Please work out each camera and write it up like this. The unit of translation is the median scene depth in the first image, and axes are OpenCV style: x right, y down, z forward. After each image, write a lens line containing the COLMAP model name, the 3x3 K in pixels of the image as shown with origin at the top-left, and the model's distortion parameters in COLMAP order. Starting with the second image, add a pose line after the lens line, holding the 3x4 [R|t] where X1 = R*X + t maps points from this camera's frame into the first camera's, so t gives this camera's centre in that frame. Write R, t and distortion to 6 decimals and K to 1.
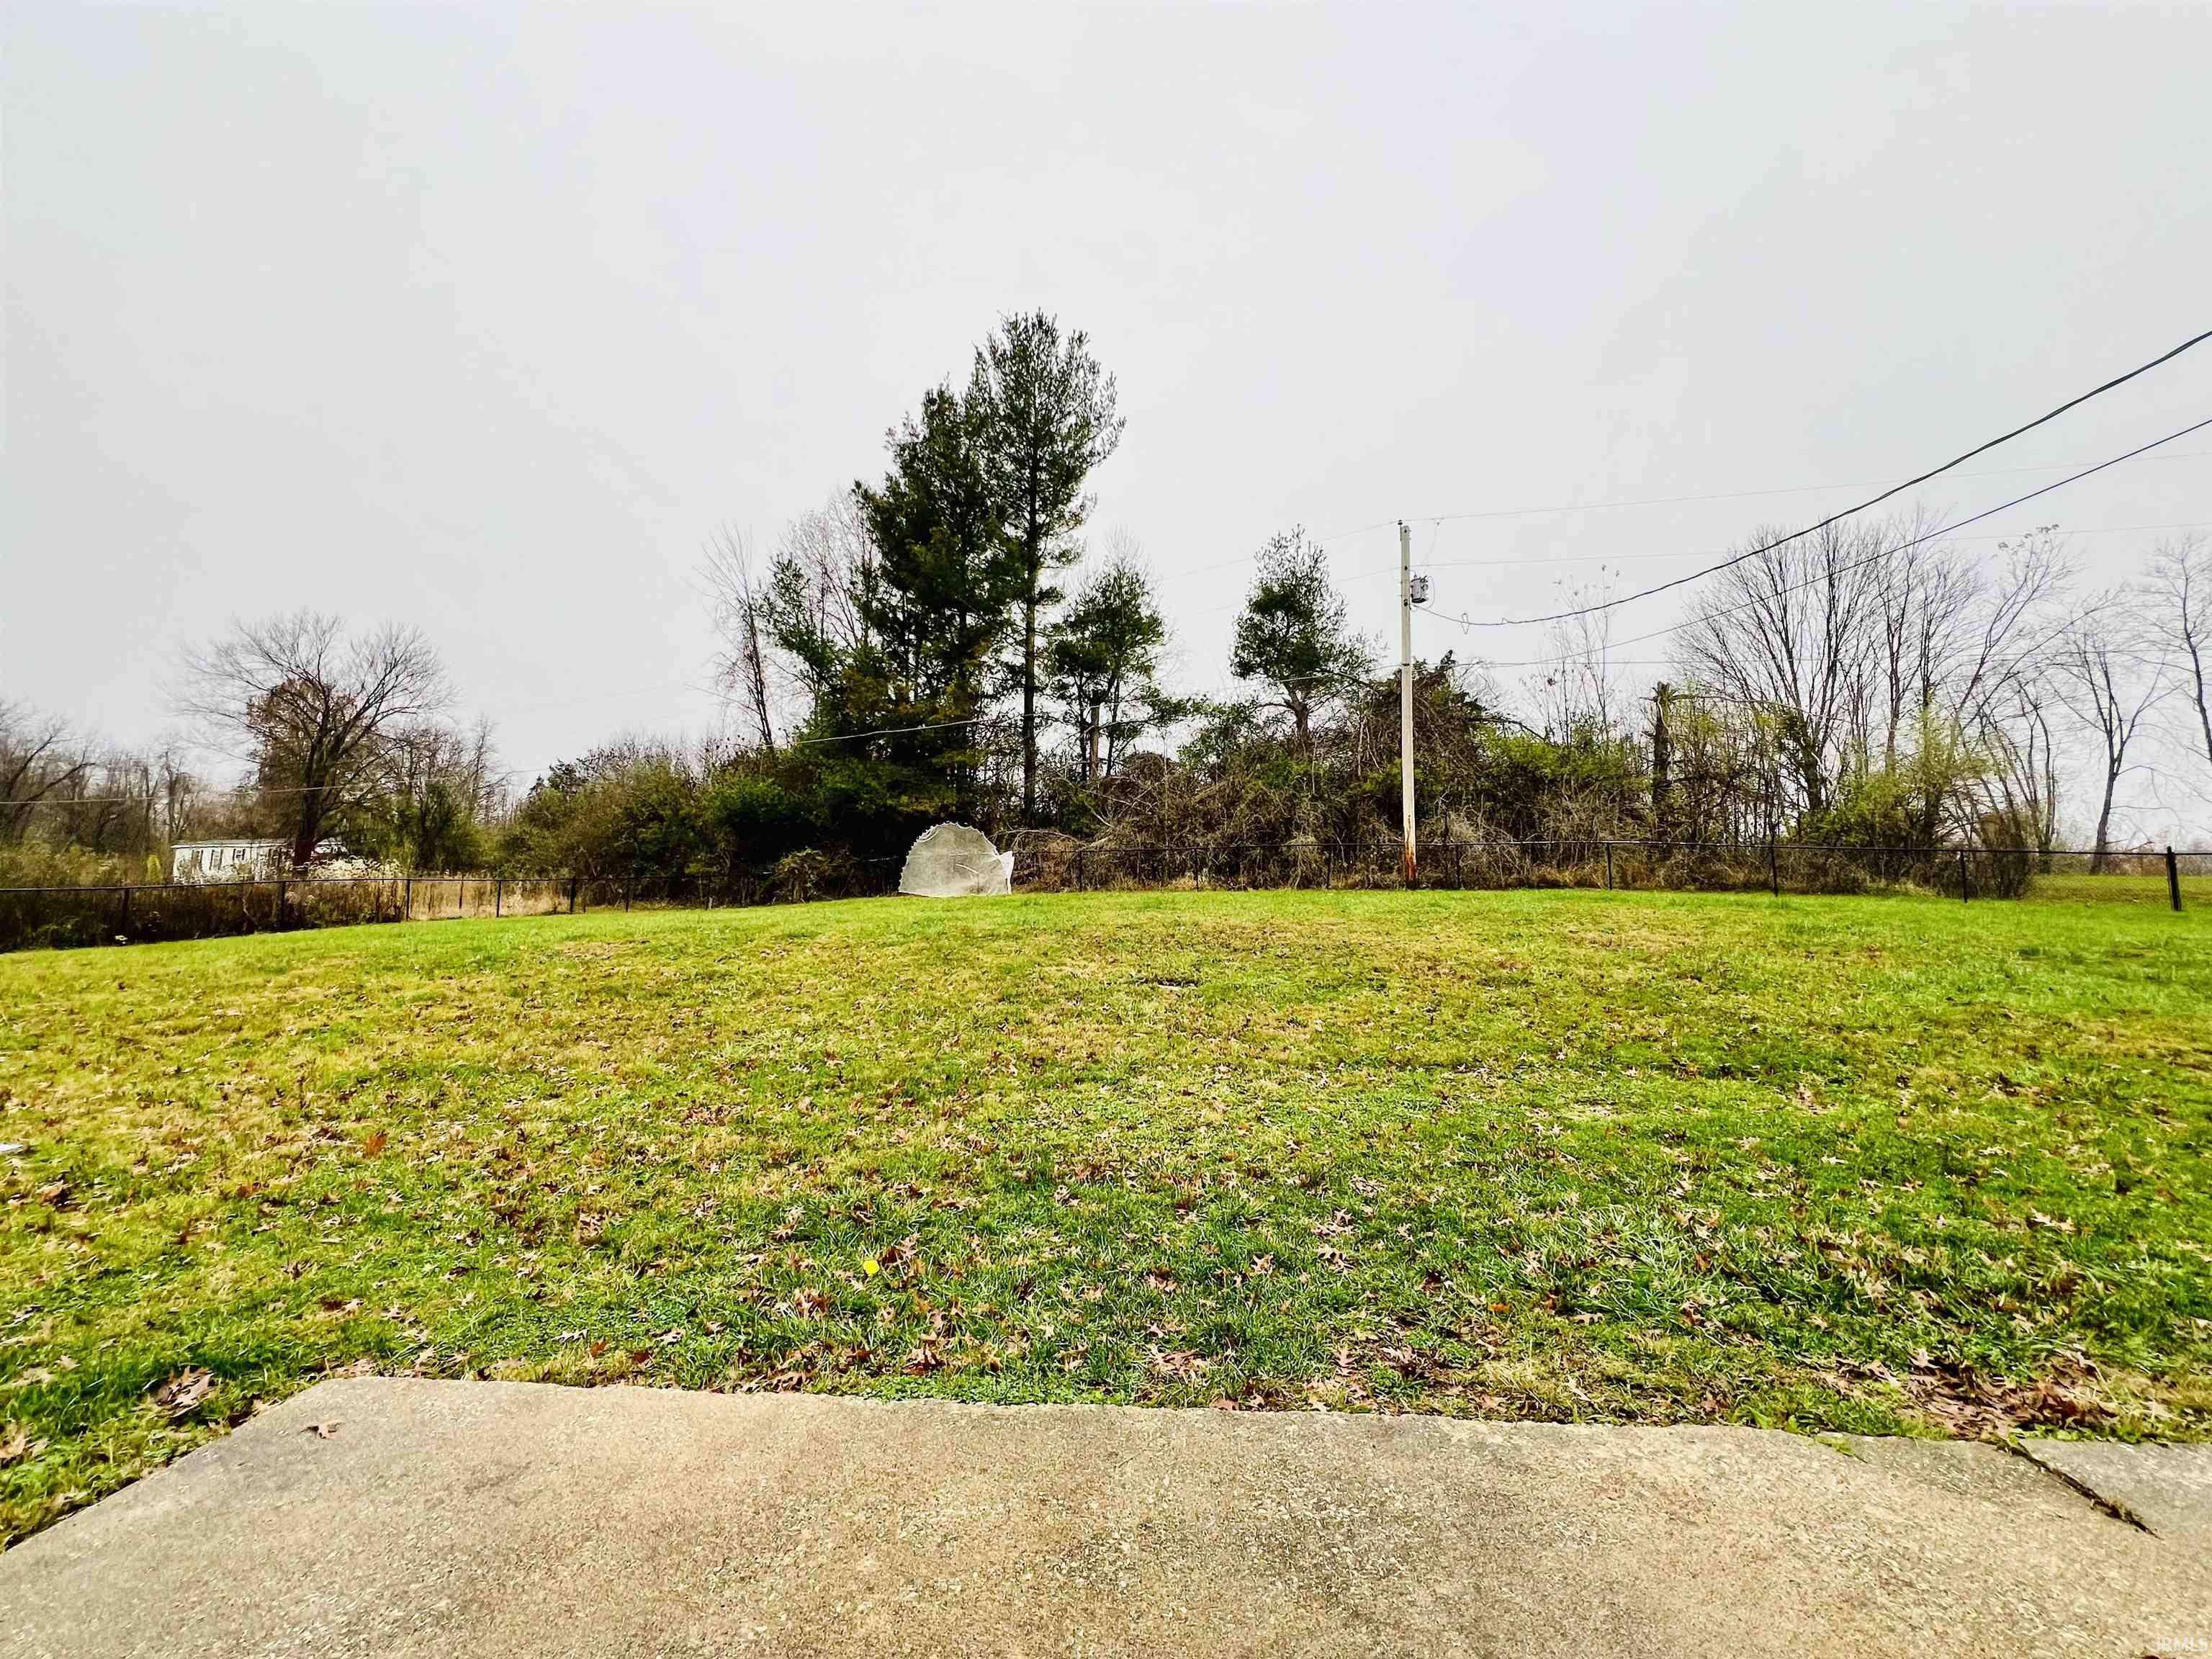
lens RADIAL K [[887.2, 0, 1106.0], [0, 887.2, 829.5], [0, 0, 1]] dist [-0.001031, -0.000004]
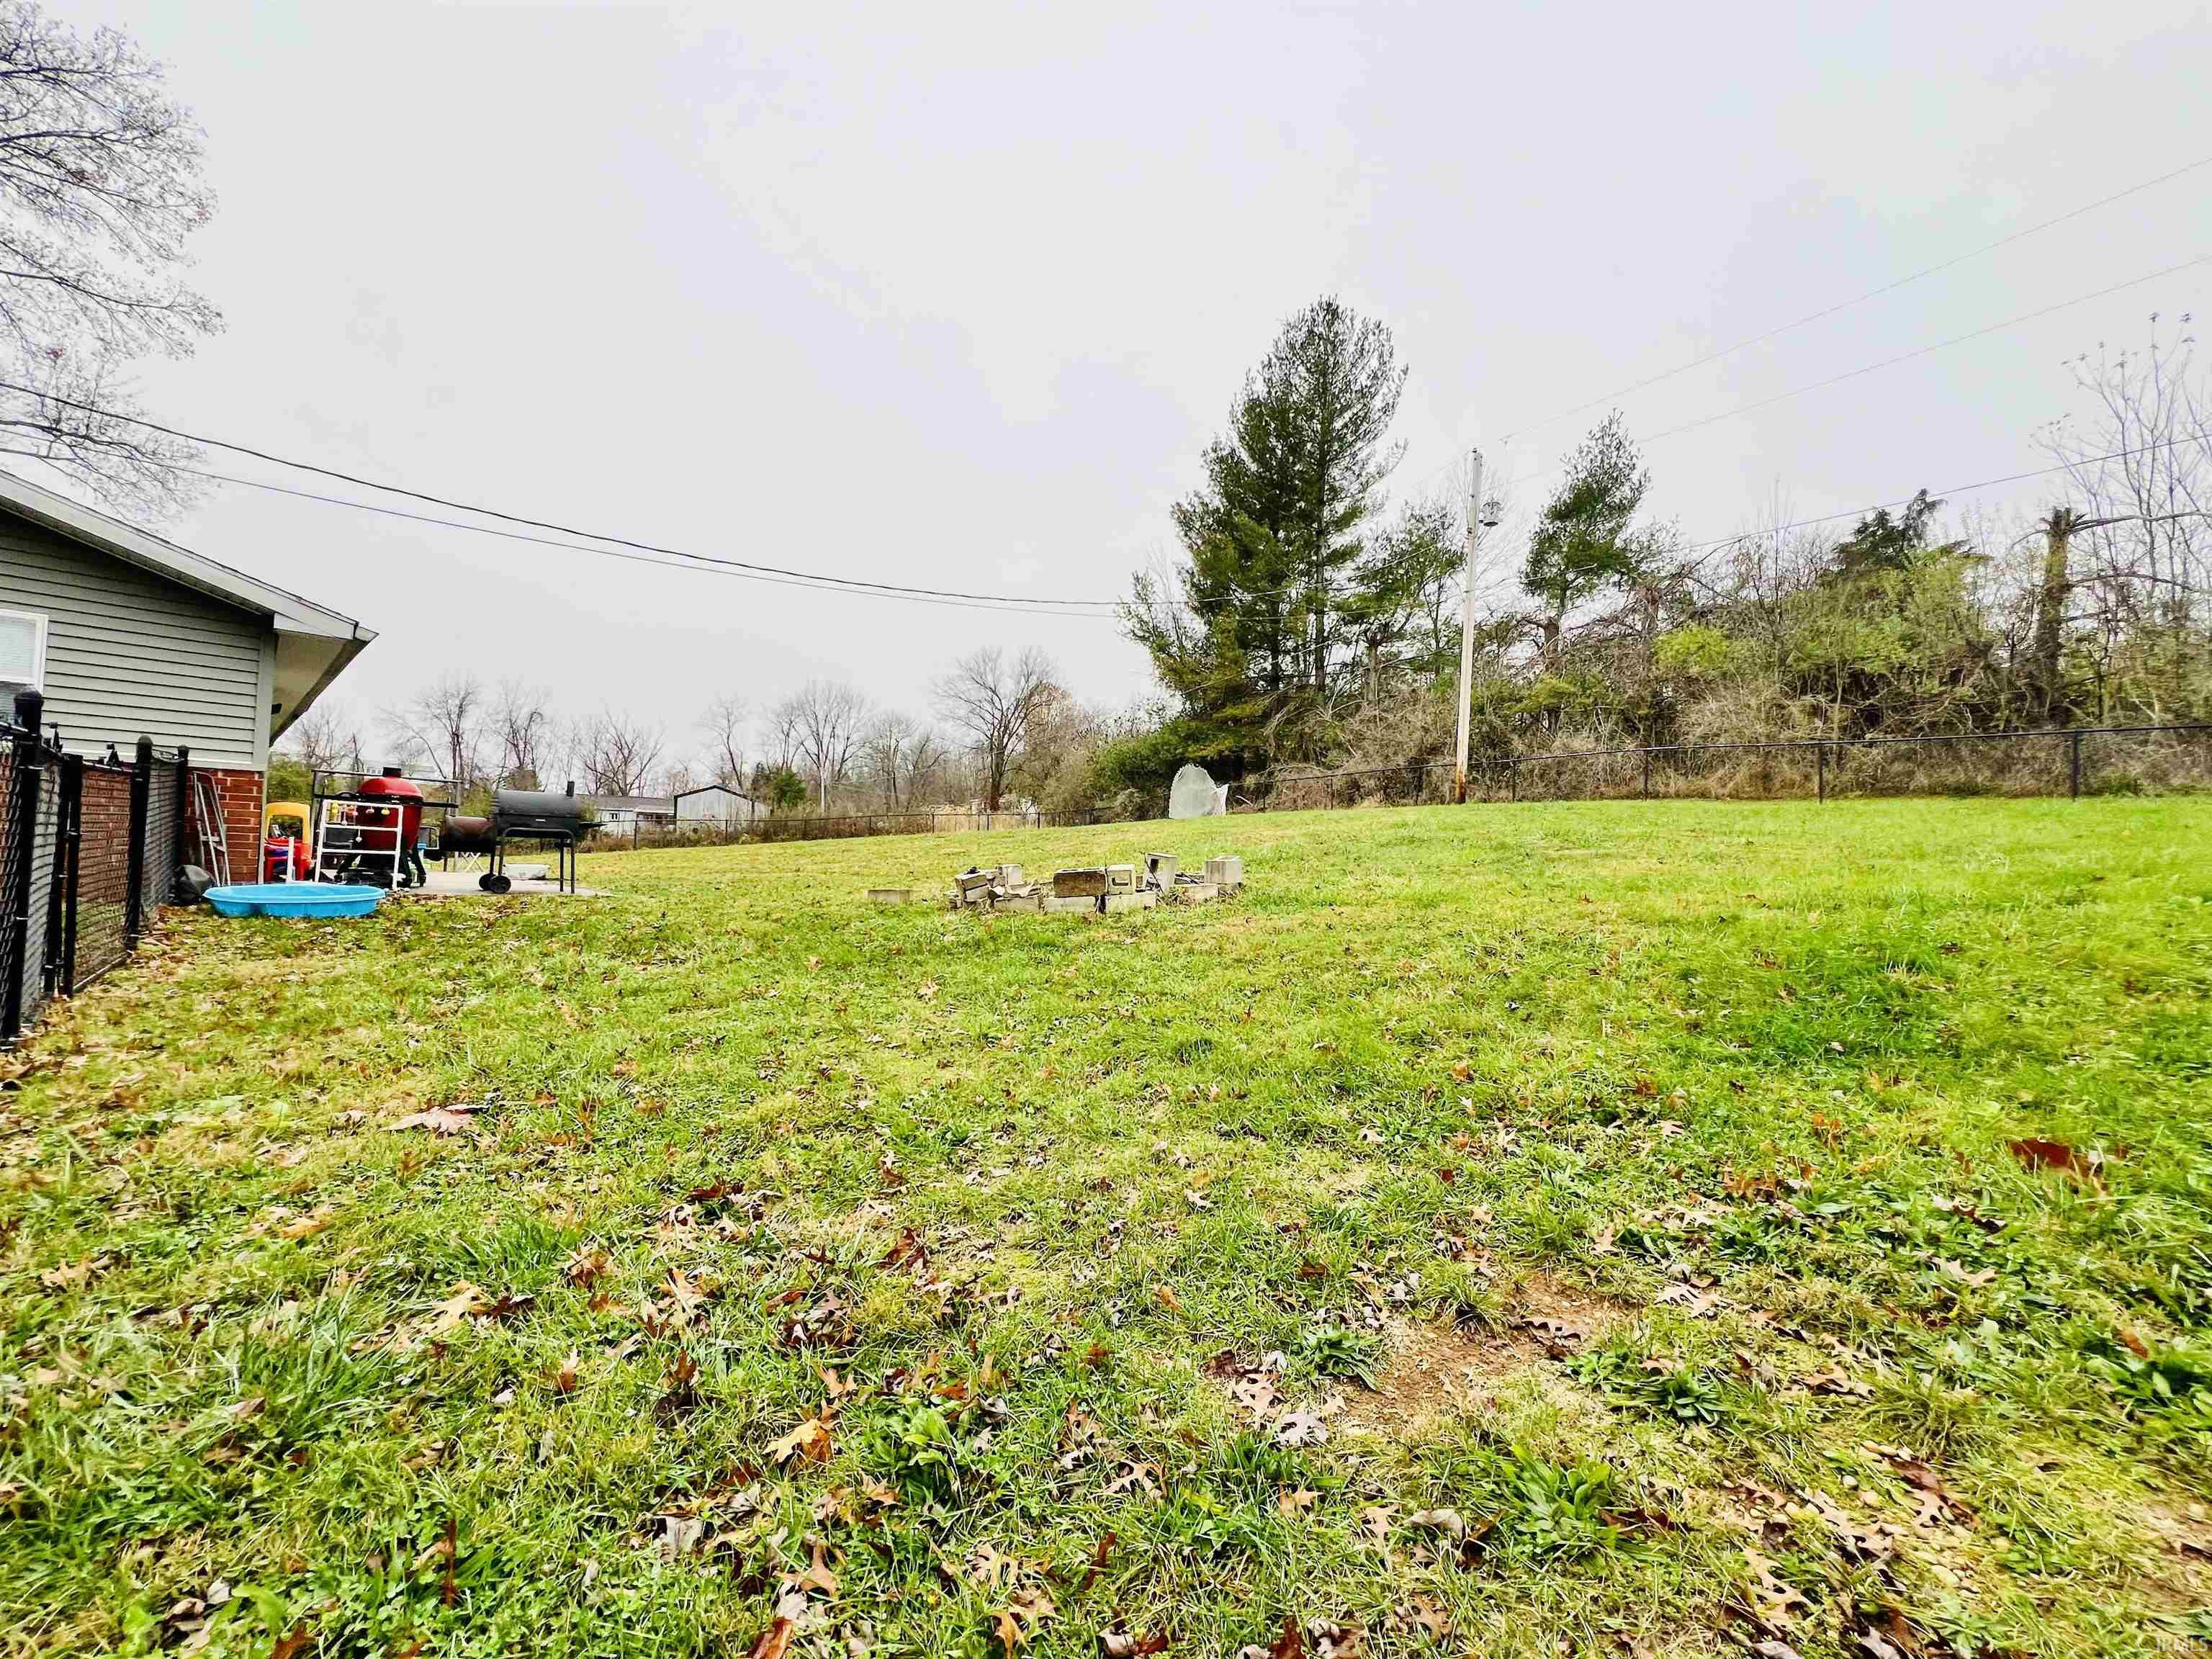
lens RADIAL K [[890.9, 0, 1105.7], [0, 890.9, 858.8], [0, 0, 1]] dist [-0.000083, 0.000042]
pose [[0.747039, 0.015463, -0.664600, 0.472631], [0.041135, 0.996738, 0.069429, 0.027038], [0.663506, -0.079205, 0.743967, -0.065764]]
